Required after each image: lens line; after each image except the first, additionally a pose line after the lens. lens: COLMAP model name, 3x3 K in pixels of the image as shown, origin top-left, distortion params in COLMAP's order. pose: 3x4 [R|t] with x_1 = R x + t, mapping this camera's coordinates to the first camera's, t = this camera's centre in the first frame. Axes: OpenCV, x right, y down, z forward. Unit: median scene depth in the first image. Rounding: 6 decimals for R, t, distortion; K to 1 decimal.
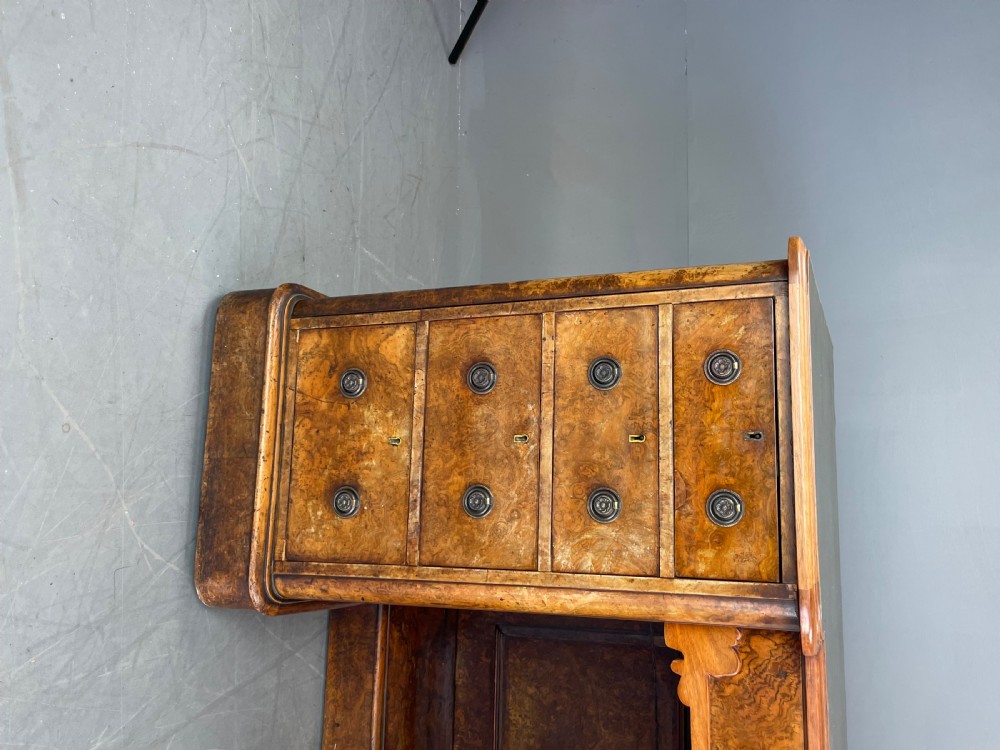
lens RADIAL K [[902.7, 0, 509.5], [0, 902.7, 376.6], [0, 0, 1]] dist [0.102964, -0.155310]
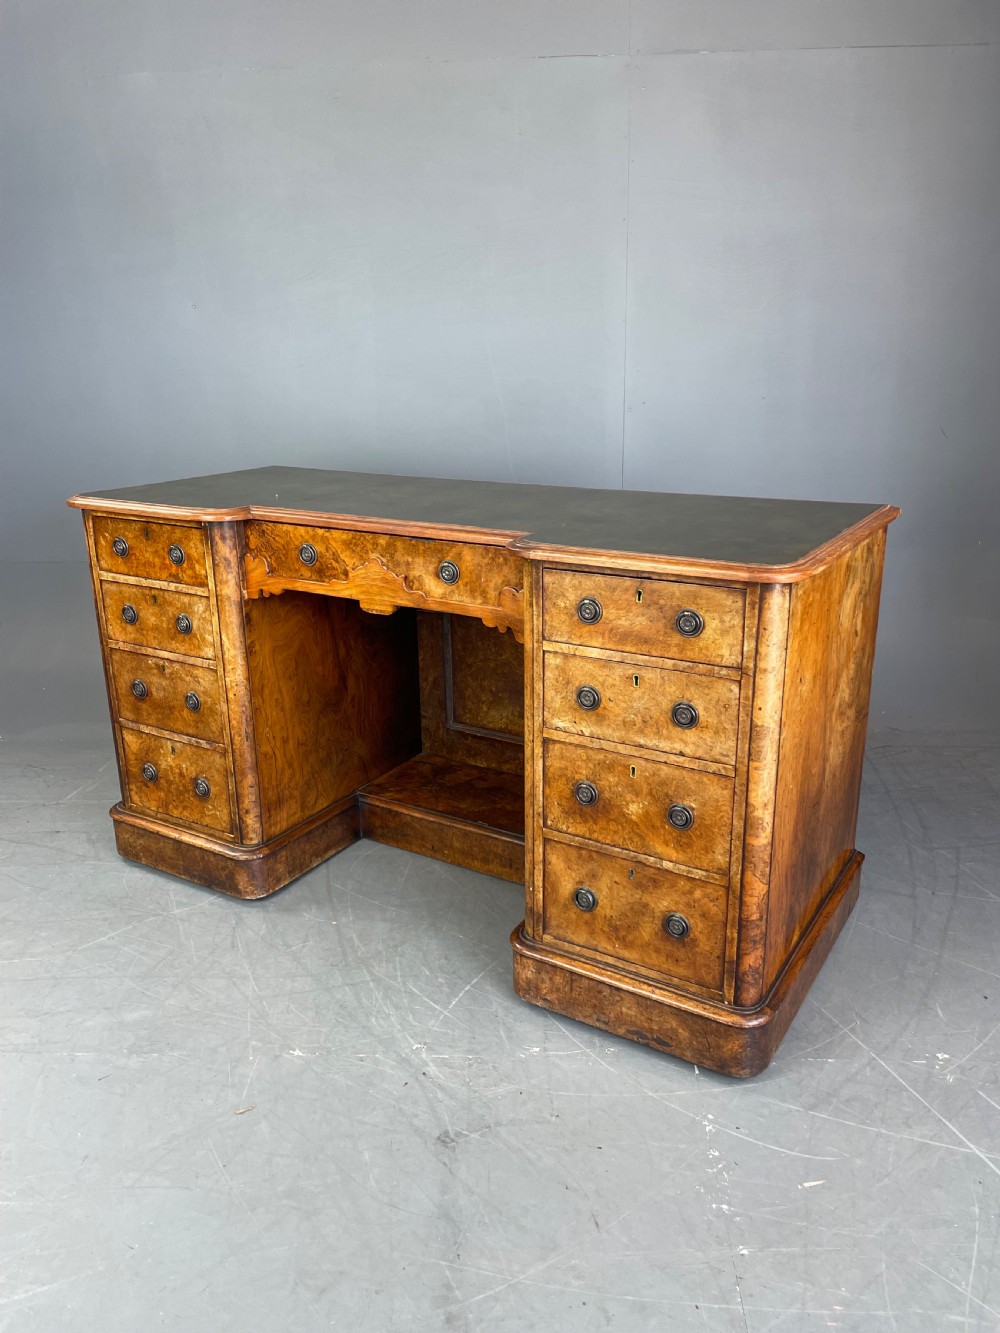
lens RADIAL K [[1015.7, 0, 493.9], [0, 1015.7, 670.7], [0, 0, 1]] dist [0.127310, -0.270302]
pose [[0.163562, -0.986164, 0.026979, 0.057627], [0.922391, 0.143171, -0.358743, 1.264865], [0.349917, 0.083562, 0.933046, -0.524016]]
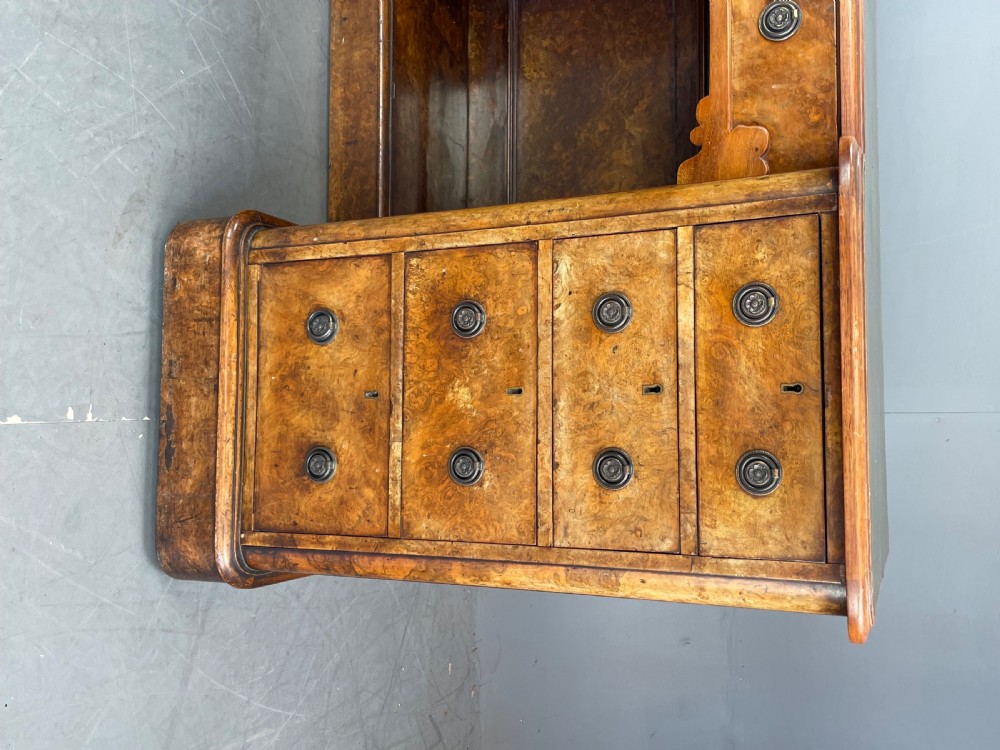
lens RADIAL K [[902.7, 0, 509.5], [0, 902.7, 376.6], [0, 0, 1]] dist [0.102964, -0.155310]
pose [[0.999260, -0.020419, -0.032611, 0.014125], [0.023421, 0.995249, 0.094501, 0.875539], [0.030526, -0.095195, 0.994991, 0.004393]]
